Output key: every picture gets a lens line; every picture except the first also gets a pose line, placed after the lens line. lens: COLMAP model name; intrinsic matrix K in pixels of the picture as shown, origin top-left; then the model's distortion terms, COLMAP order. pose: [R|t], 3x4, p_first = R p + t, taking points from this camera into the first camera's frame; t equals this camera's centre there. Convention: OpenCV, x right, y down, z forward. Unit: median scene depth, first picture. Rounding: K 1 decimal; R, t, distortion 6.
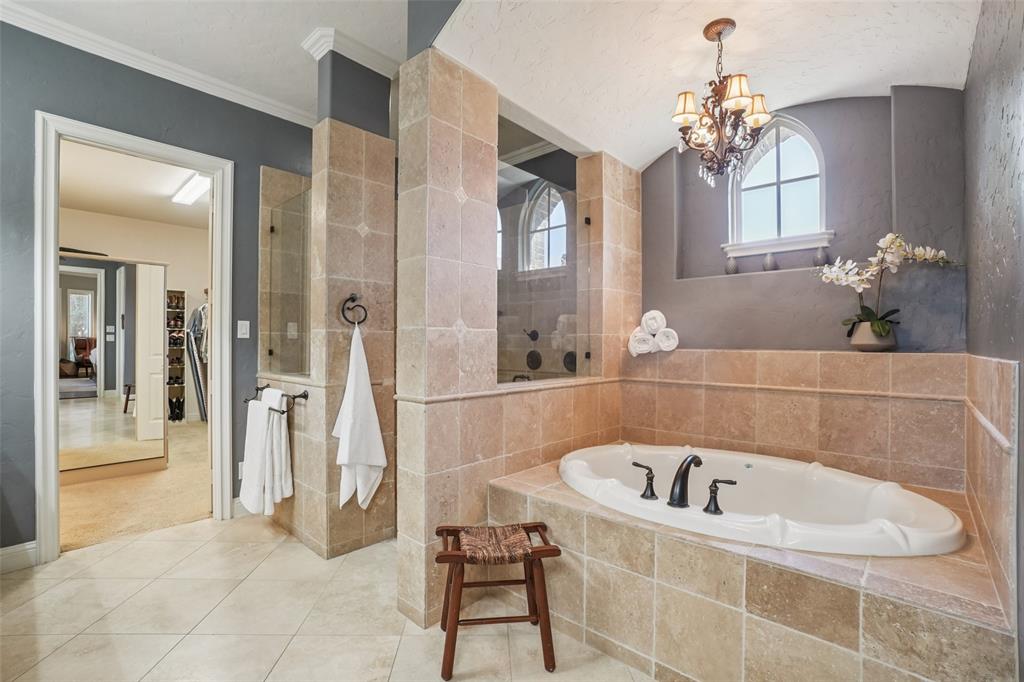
lens RADIAL K [[453.2, 0, 503.7], [0, 453.2, 343.4], [0, 0, 1]] dist [-0.056222, 0.018415]
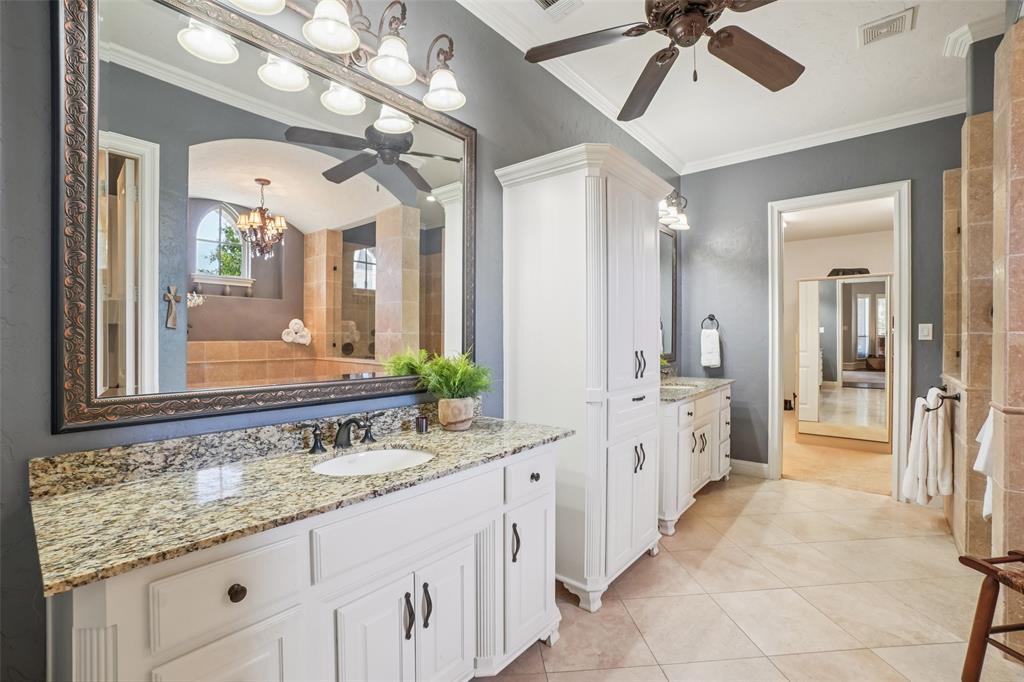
lens RADIAL K [[453.2, 0, 503.7], [0, 453.2, 343.4], [0, 0, 1]] dist [-0.056222, 0.018415]
pose [[0.038671, 0.005510, -0.999237, 0.399547], [0.001021, 0.999984, 0.005554, -0.010109], [0.999251, -0.001234, 0.038665, -0.047730]]
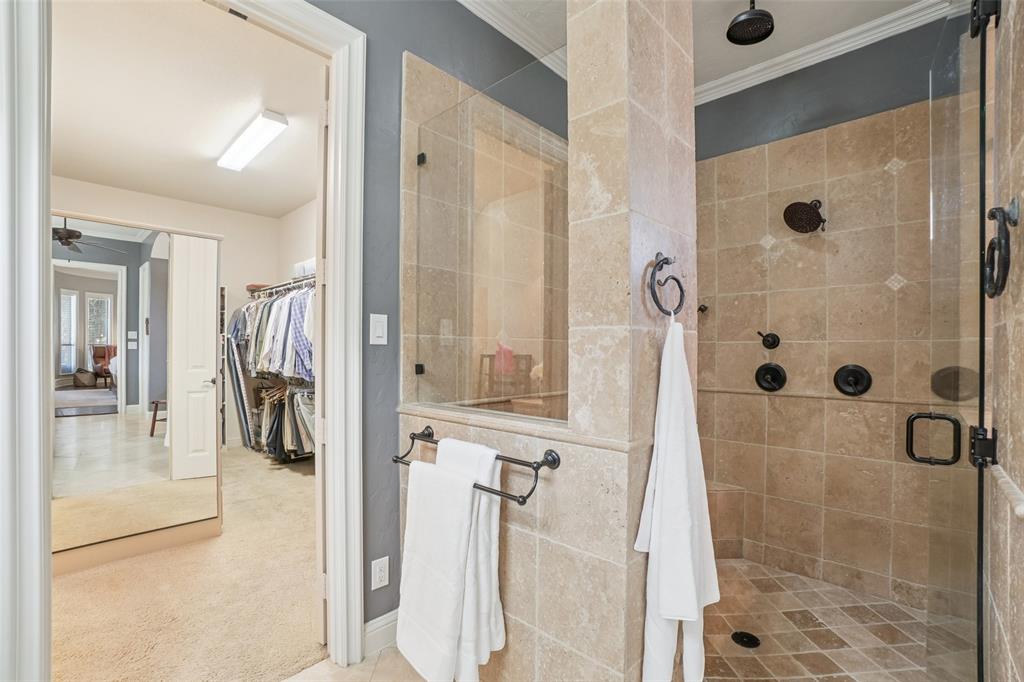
lens RADIAL K [[457.2, 0, 510.1], [0, 457.2, 351.4], [0, 0, 1]] dist [-0.055164, 0.019198]
pose [[0.999779, -0.000488, -0.021020, -0.381297], [0.000517, 0.999999, 0.001329, -0.003737], [0.021019, -0.001339, 0.999778, 0.397383]]
